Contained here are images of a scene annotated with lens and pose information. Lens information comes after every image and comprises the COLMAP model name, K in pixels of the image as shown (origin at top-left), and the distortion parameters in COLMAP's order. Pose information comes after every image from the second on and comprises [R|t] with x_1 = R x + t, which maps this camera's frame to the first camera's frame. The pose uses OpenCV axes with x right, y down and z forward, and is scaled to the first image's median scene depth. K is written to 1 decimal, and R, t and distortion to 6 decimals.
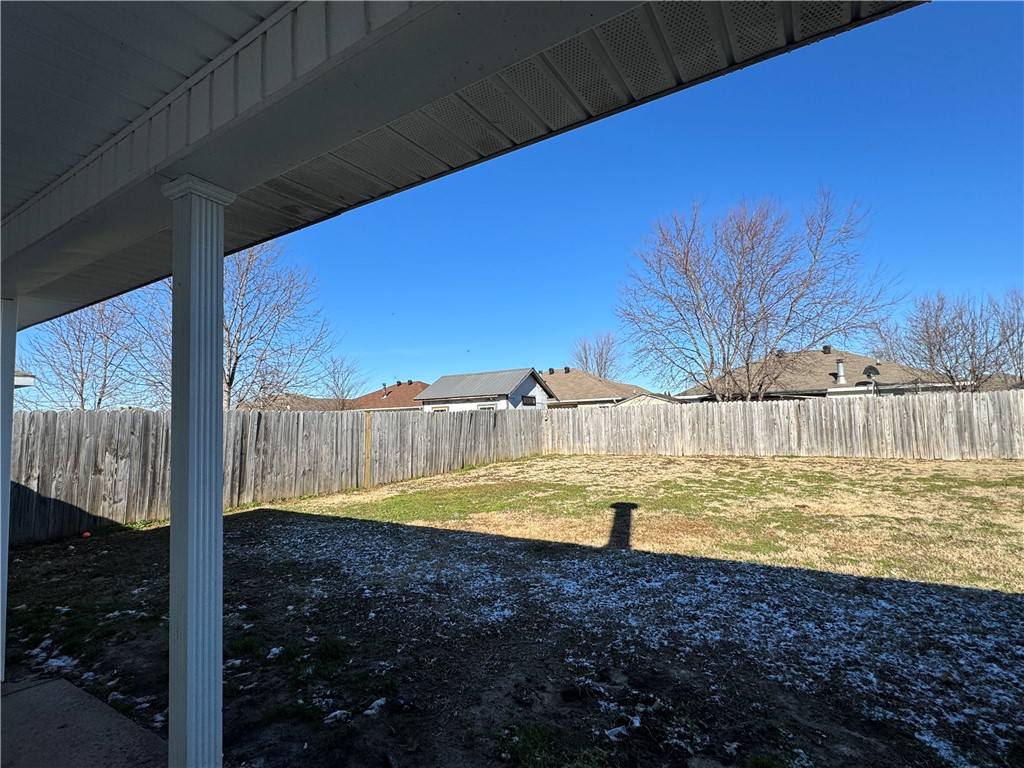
lens RADIAL K [[496.8, 0, 512.0], [0, 496.8, 384.0], [0, 0, 1]] dist [-0.000665, 0.000181]
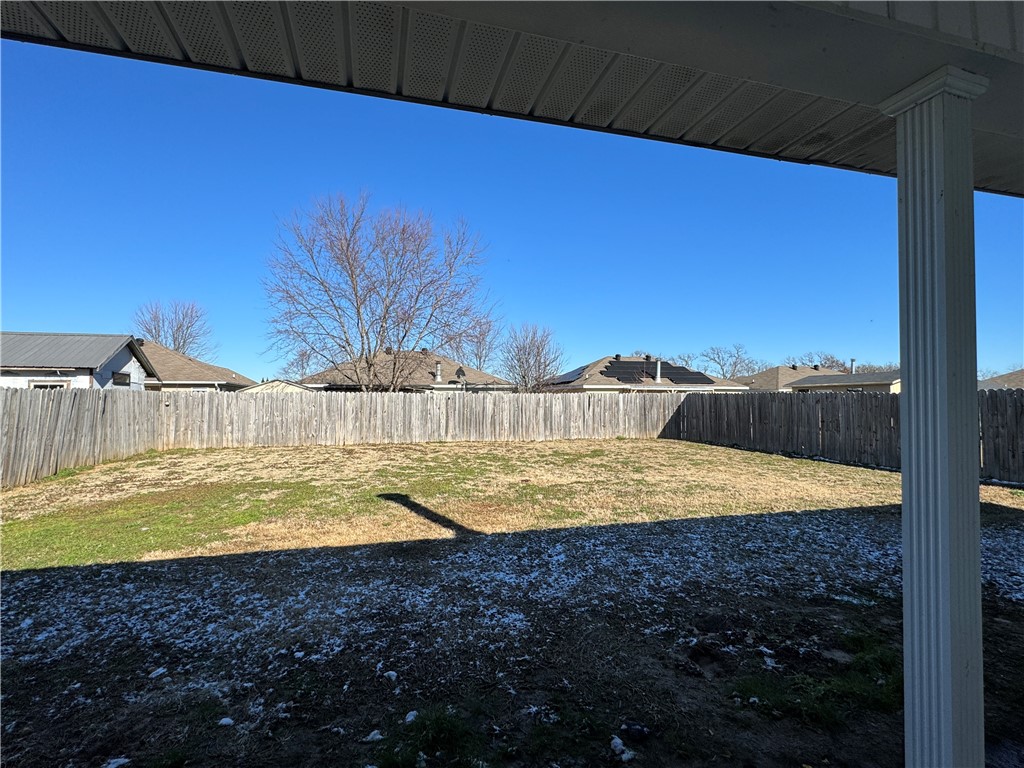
lens RADIAL K [[496.8, 0, 512.0], [0, 496.8, 384.0], [0, 0, 1]] dist [-0.000665, 0.000181]
pose [[0.674227, 0.056571, 0.736354, -0.213270], [-0.071158, 0.997399, -0.011472, 0.015125], [-0.735088, -0.044663, 0.676499, 0.124880]]
